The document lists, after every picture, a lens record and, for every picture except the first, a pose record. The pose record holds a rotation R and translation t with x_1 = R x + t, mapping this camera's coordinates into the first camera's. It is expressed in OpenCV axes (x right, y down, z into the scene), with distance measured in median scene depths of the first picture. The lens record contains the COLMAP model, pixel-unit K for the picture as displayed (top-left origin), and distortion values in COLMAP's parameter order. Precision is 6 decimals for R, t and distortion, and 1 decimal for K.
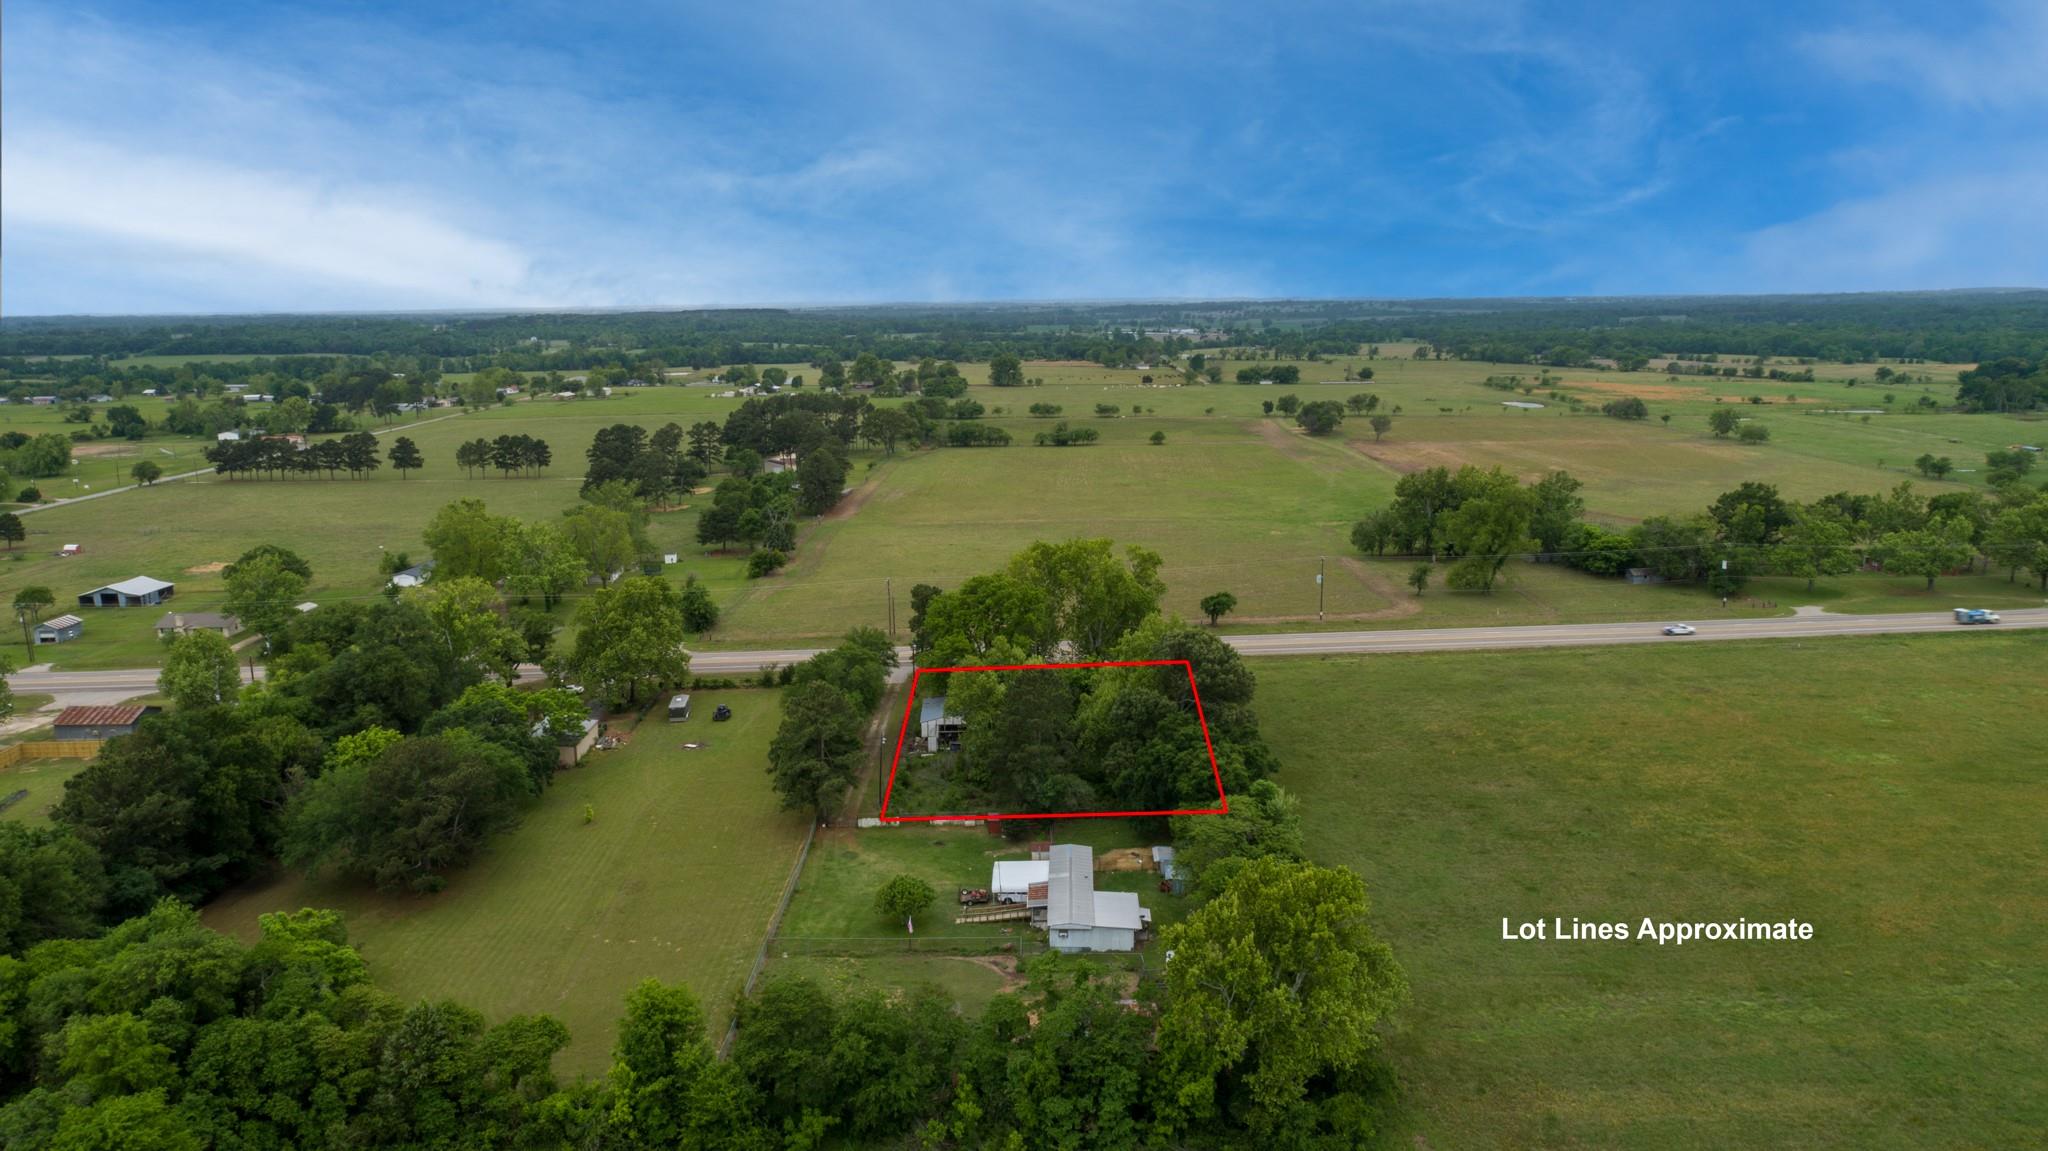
lens RADIAL K [[1387.9, 0, 1024.0], [0, 1387.9, 575.5], [0, 0, 1]] dist [-0.016004, 0.018549]
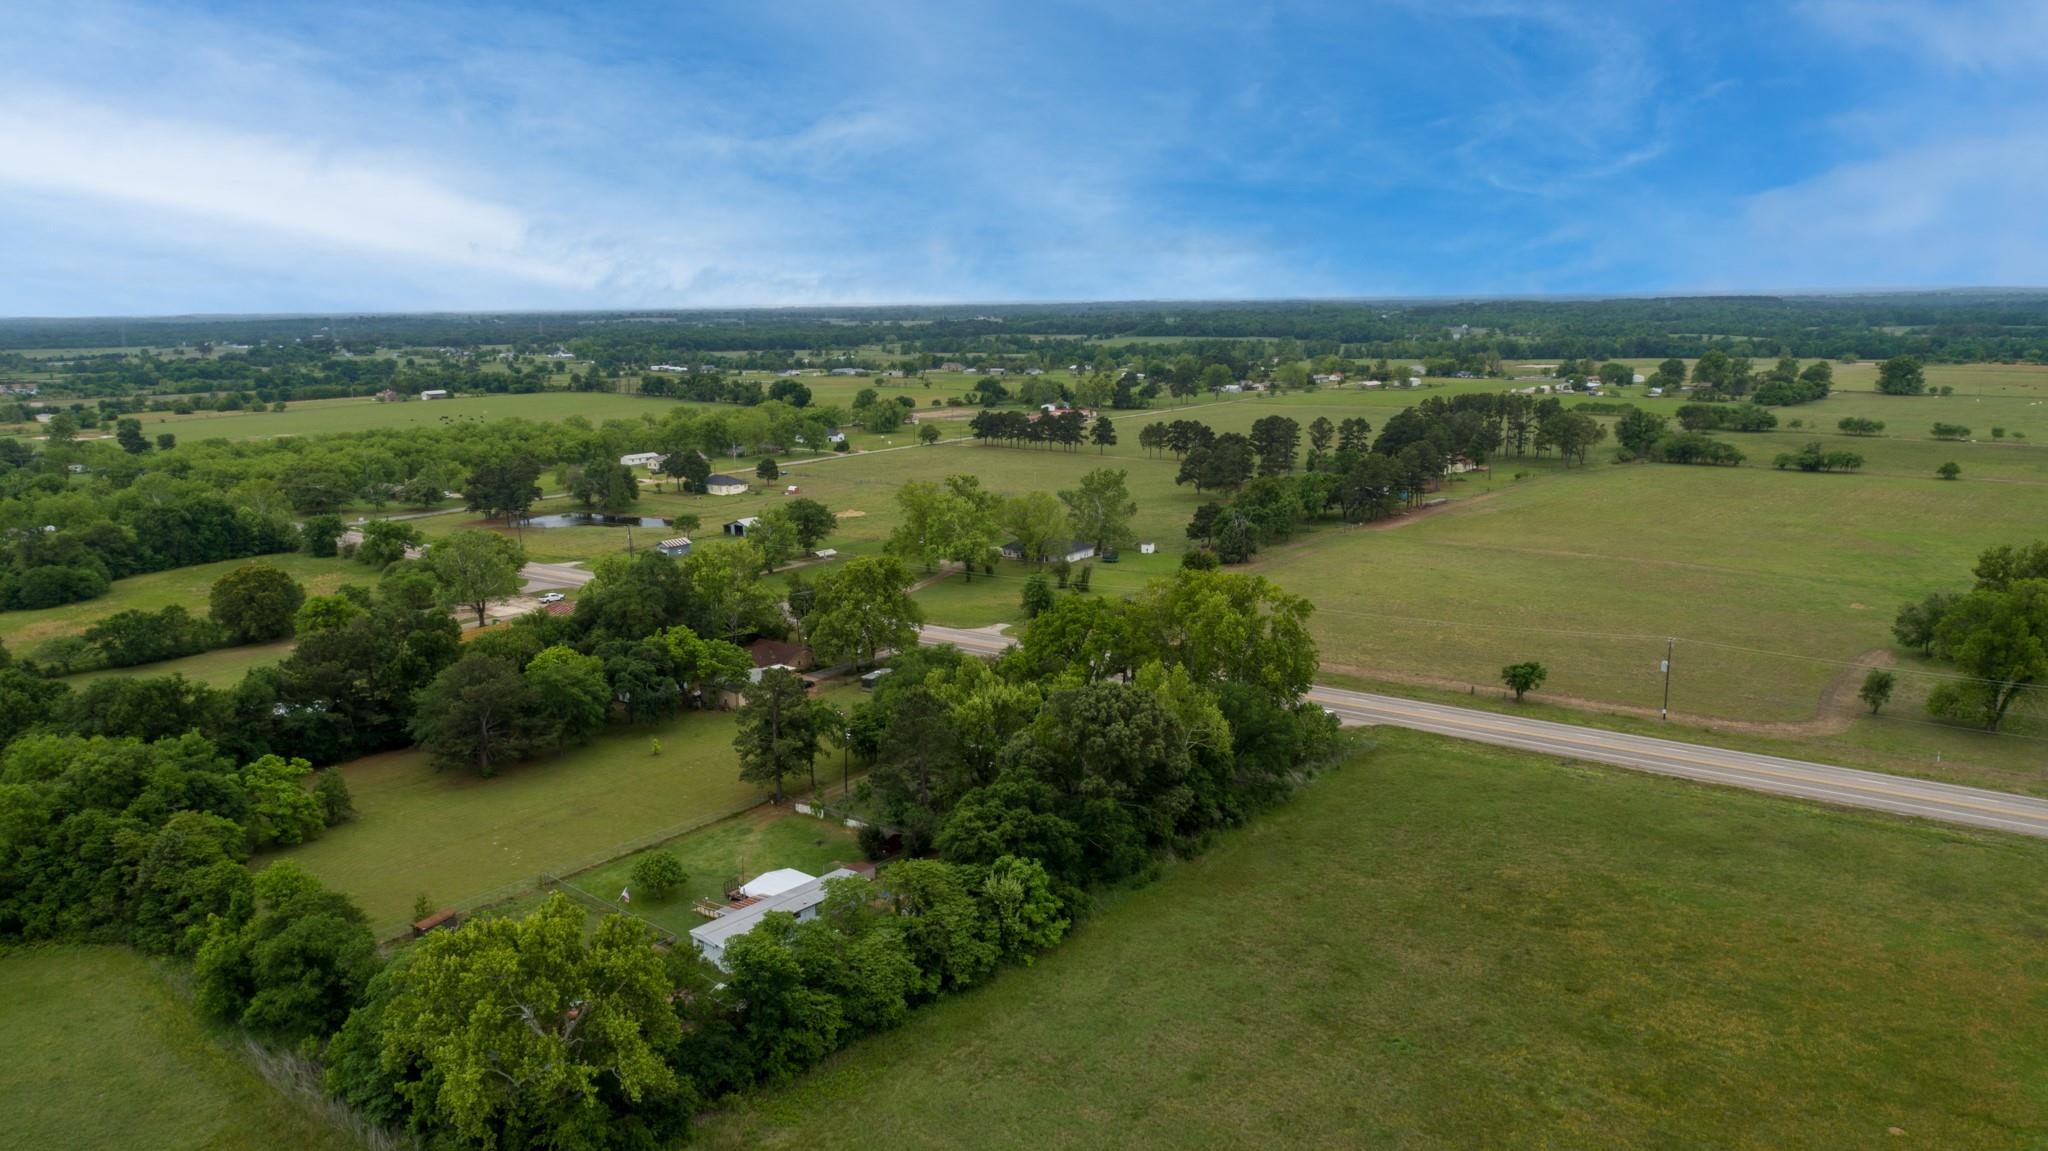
lens RADIAL K [[1387.9, 0, 1024.0], [0, 1387.9, 575.5], [0, 0, 1]] dist [-0.016004, 0.018549]
pose [[0.770129, 0.125021, -0.625517, 0.186883], [-0.118913, 0.991554, 0.051775, -0.020179], [0.626707, 0.034509, 0.778491, 0.081991]]
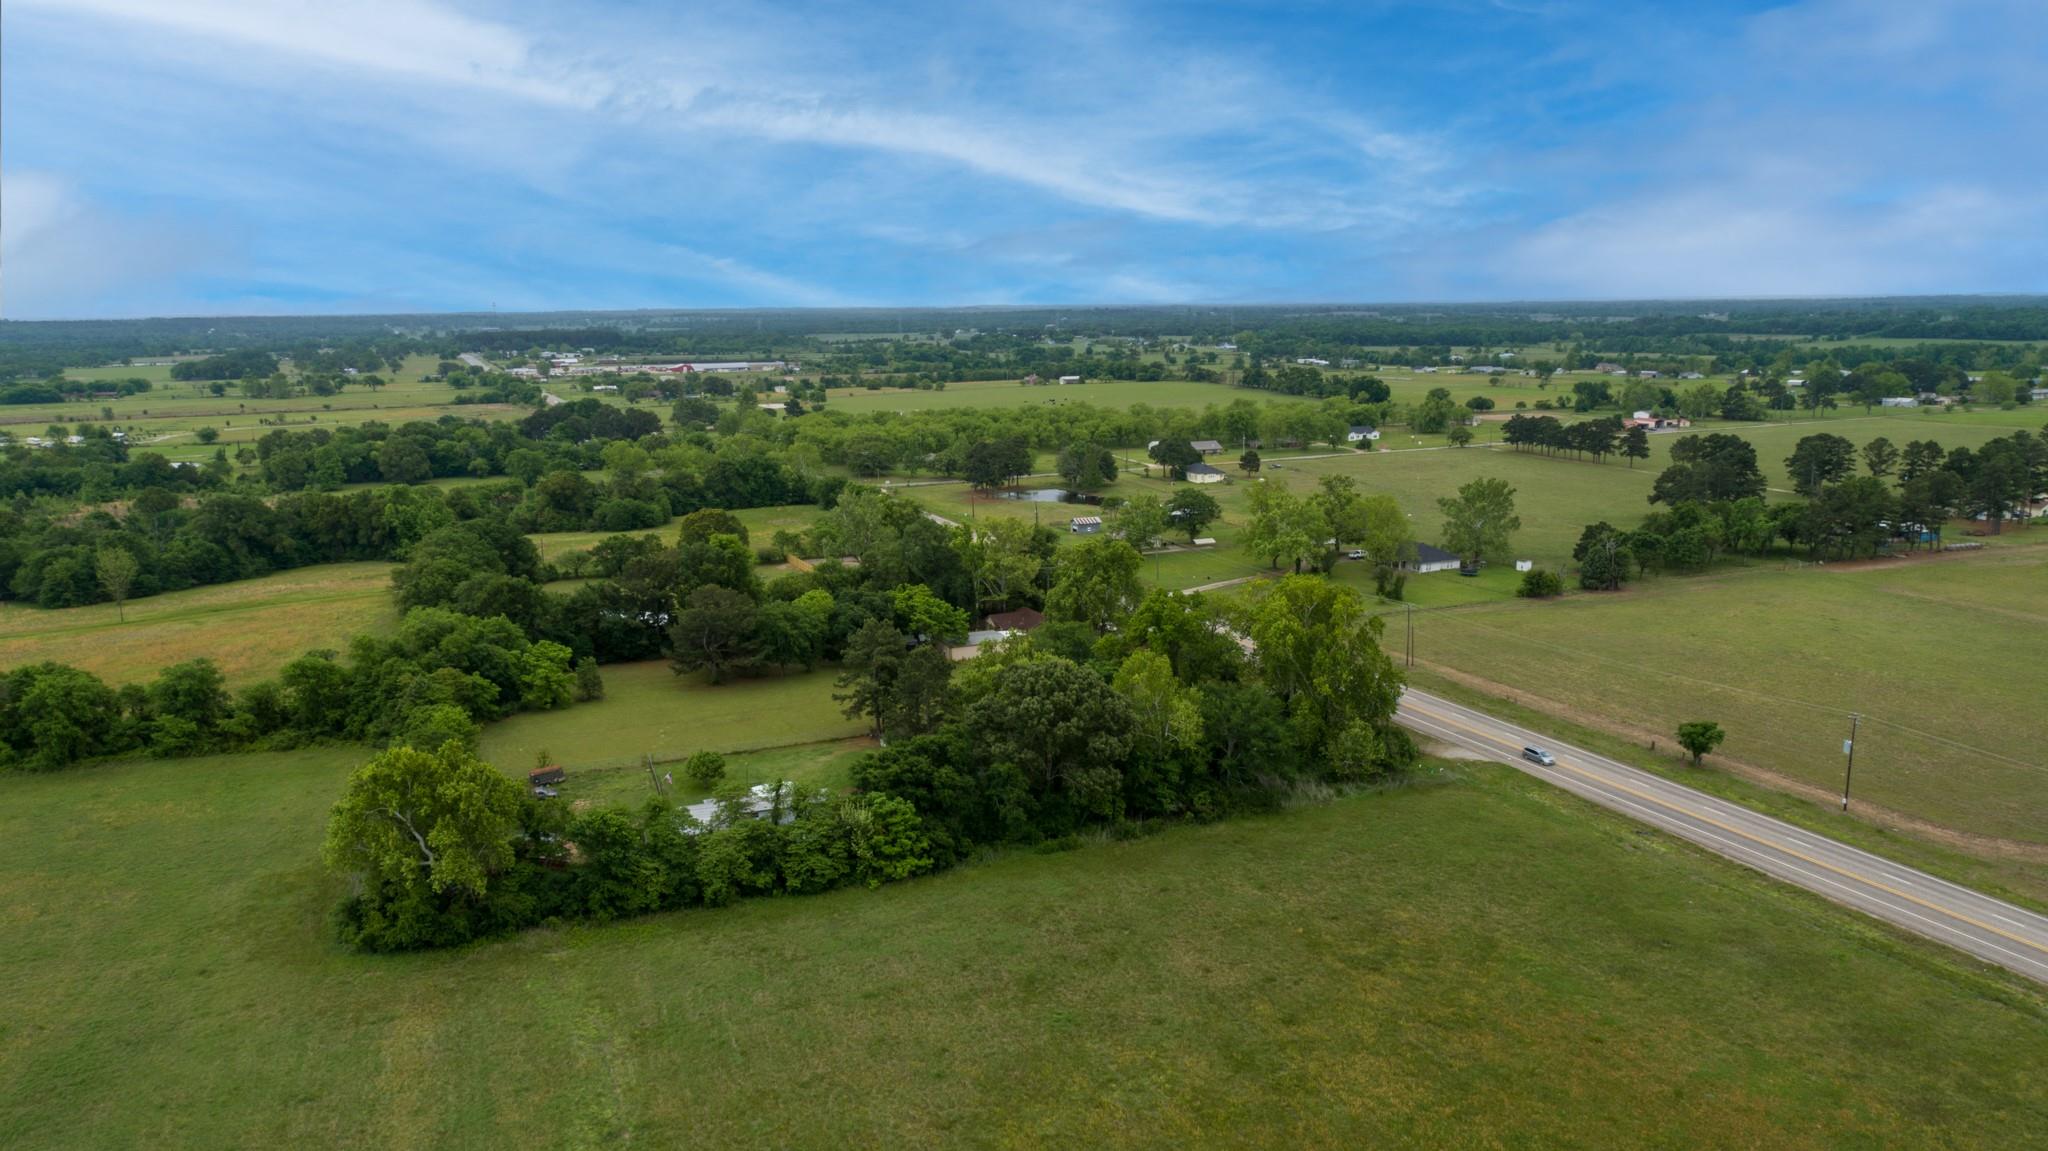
lens RADIAL K [[1387.9, 0, 1024.0], [0, 1387.9, 575.5], [0, 0, 1]] dist [-0.016004, 0.018549]
pose [[0.362640, 0.186516, -0.913074, 0.289876], [-0.173182, 0.976189, 0.130627, -0.041366], [0.915697, 0.110757, 0.386306, 0.180123]]
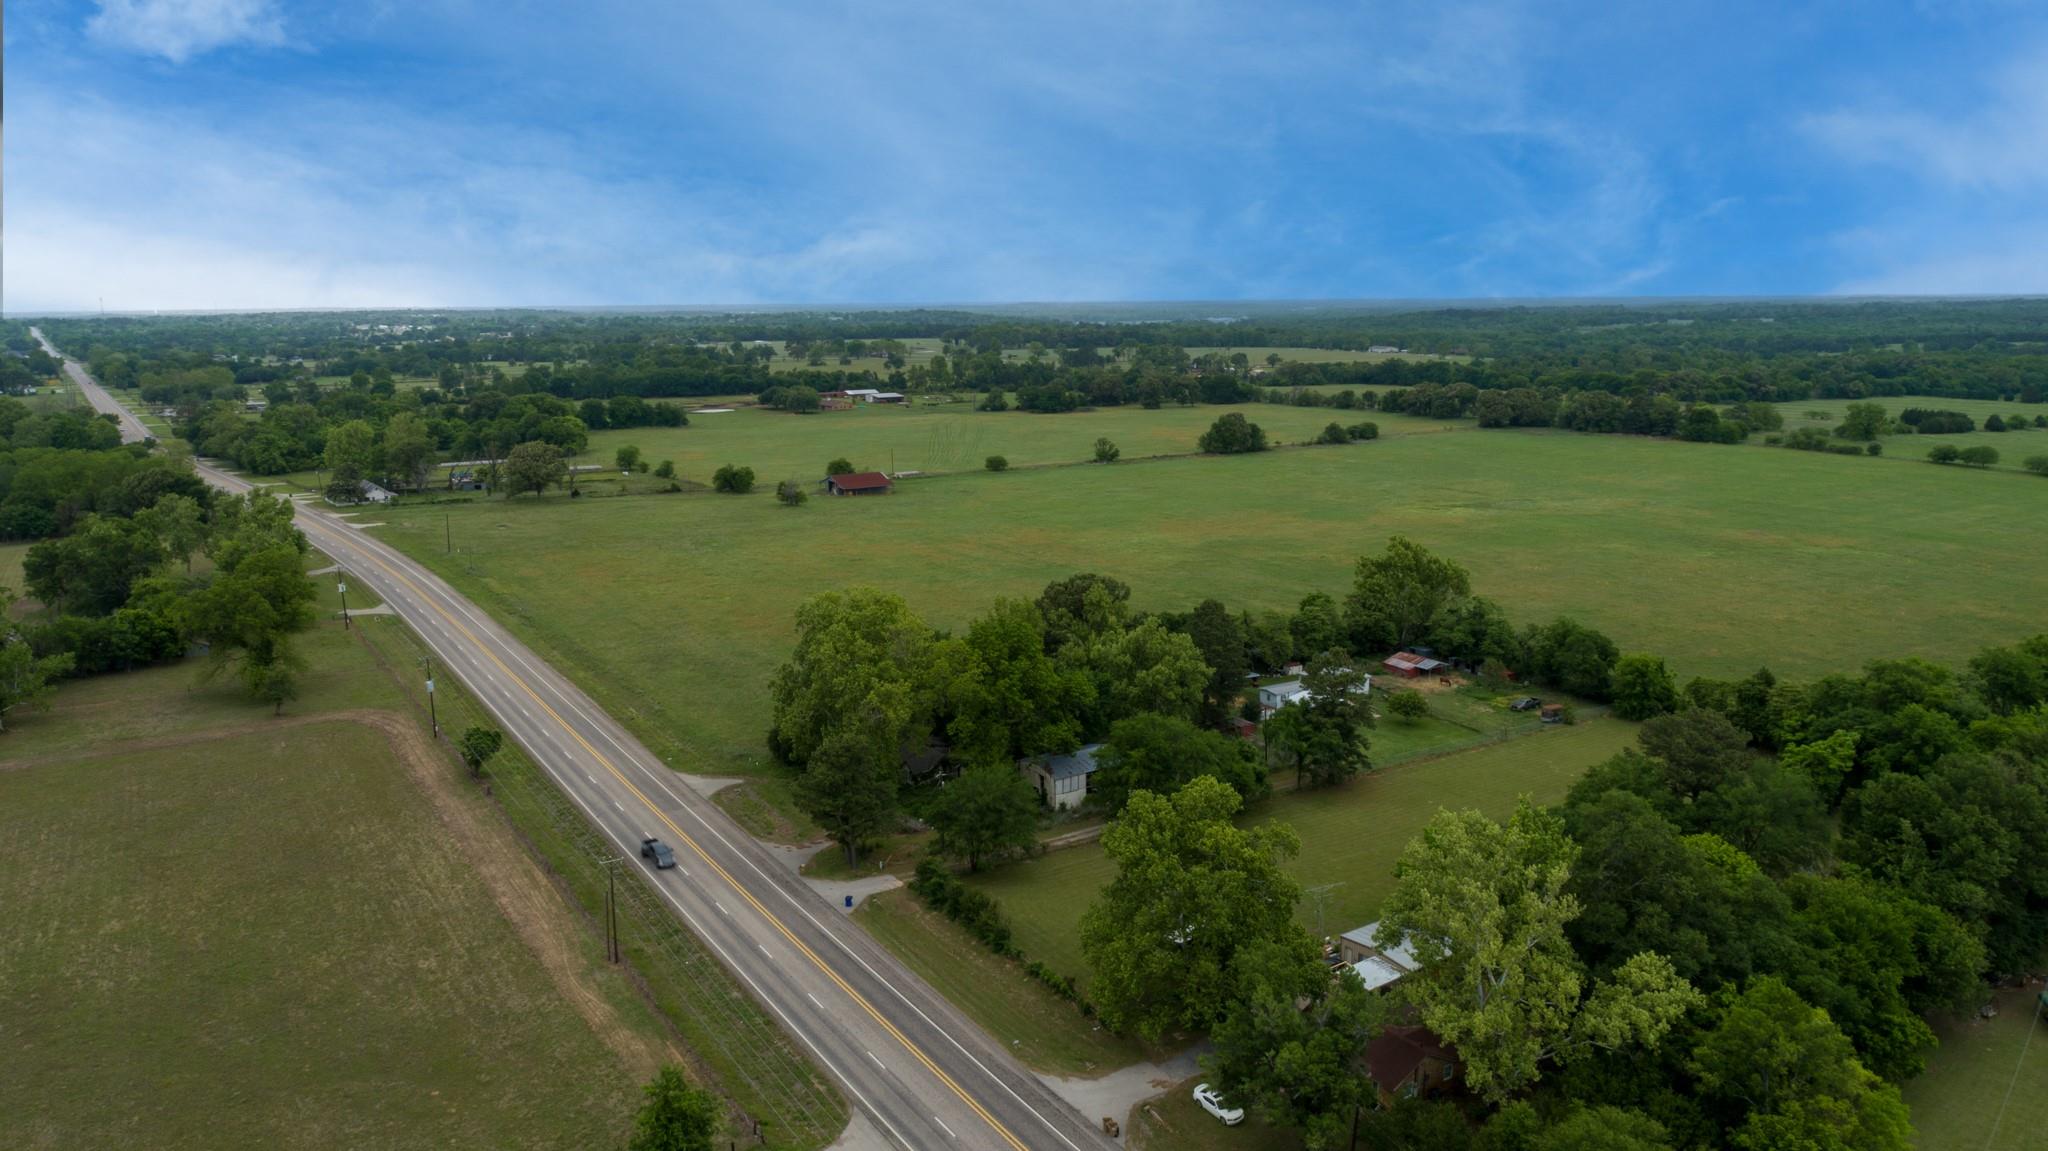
lens RADIAL K [[1387.9, 0, 1024.0], [0, 1387.9, 575.5], [0, 0, 1]] dist [-0.016004, 0.018549]
pose [[-0.547777, -0.145759, 0.823829, -0.262054], [0.177975, 0.941866, 0.284981, -0.096576], [-0.817475, 0.302727, -0.489991, 0.490417]]
